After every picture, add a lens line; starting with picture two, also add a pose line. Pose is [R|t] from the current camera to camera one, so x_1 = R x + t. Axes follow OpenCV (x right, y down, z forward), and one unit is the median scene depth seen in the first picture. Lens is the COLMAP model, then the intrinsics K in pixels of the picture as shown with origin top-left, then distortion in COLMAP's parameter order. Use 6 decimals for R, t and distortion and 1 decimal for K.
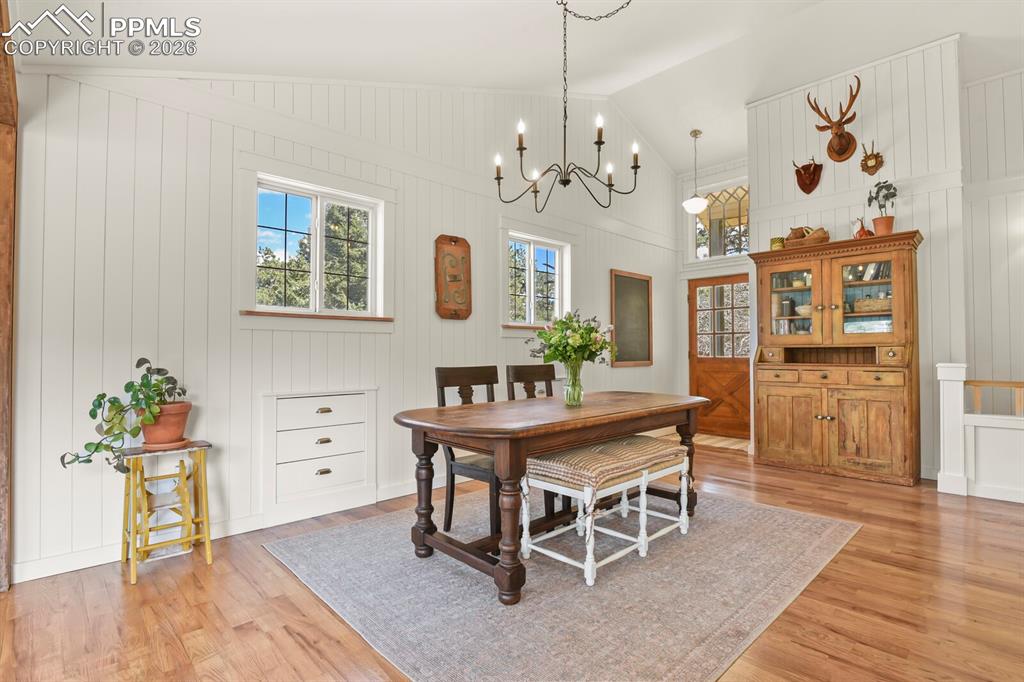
lens RADIAL K [[495.8, 0, 516.1], [0, 495.8, 342.5], [0, 0, 1]] dist [-0.015325, -0.003133]
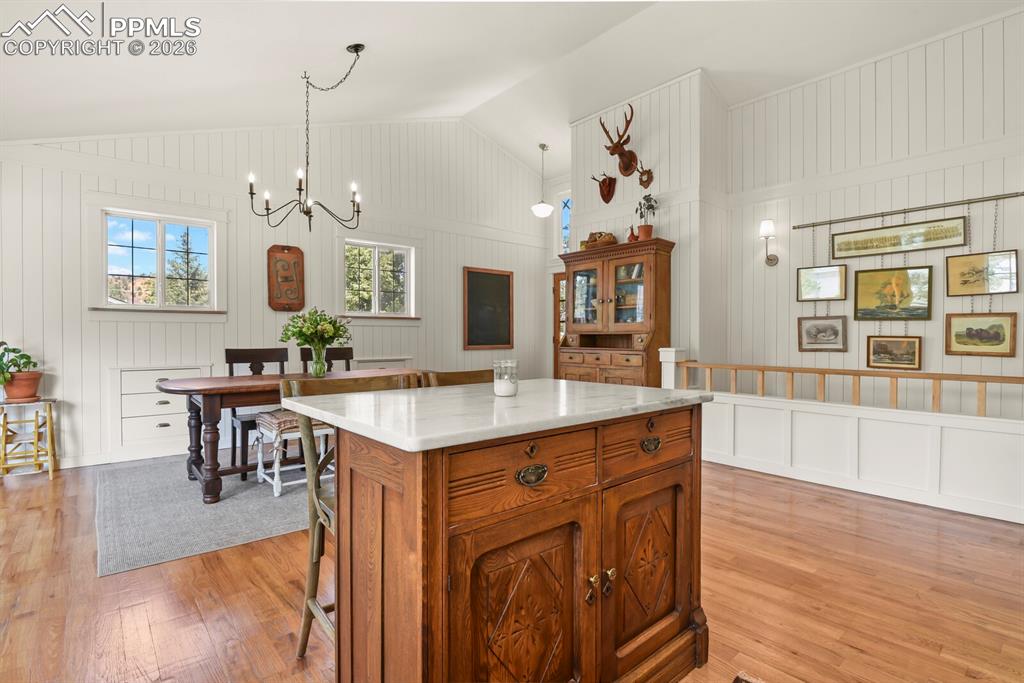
lens RADIAL K [[495.8, 0, 520.5], [0, 495.8, 343.0], [0, 0, 1]] dist [-0.015325, -0.003133]
pose [[0.998768, 0.004321, -0.049431, 0.520821], [-0.002633, 0.999412, 0.034178, -0.010394], [0.049549, -0.034005, 0.998193, -0.230279]]
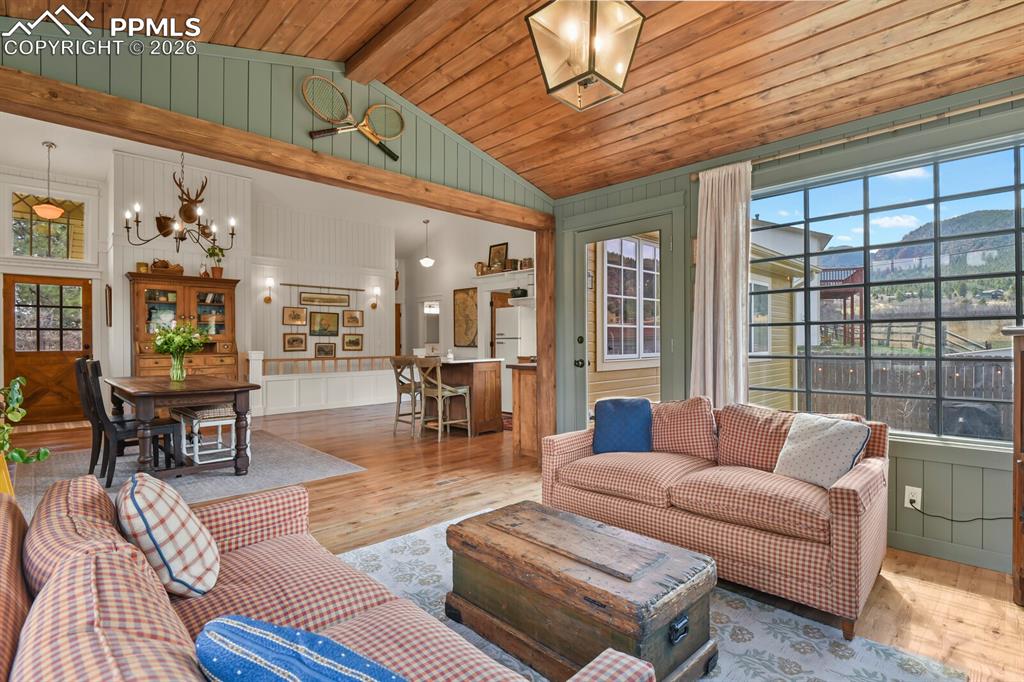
lens RADIAL K [[495.8, 0, 516.5], [0, 495.8, 341.8], [0, 0, 1]] dist [-0.015325, -0.003133]
pose [[-0.015835, 0.002106, 0.999872, -1.013851], [-0.014313, 0.999895, -0.002333, -0.005405], [-0.999772, -0.014348, -0.015803, -0.021462]]
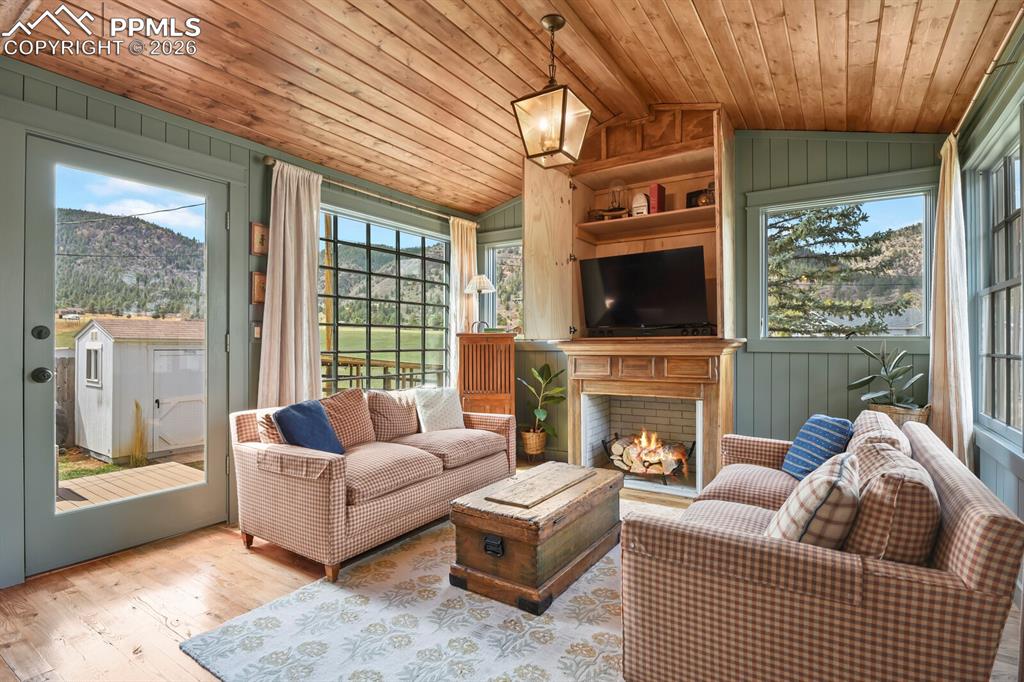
lens RADIAL K [[495.8, 0, 519.7], [0, 495.8, 341.5], [0, 0, 1]] dist [-0.015325, -0.003133]
pose [[-0.971771, -0.000029, -0.235927, -0.410019], [0.004422, 0.999822, -0.018336, 0.008456], [0.235886, -0.018861, -0.971598, 0.487037]]
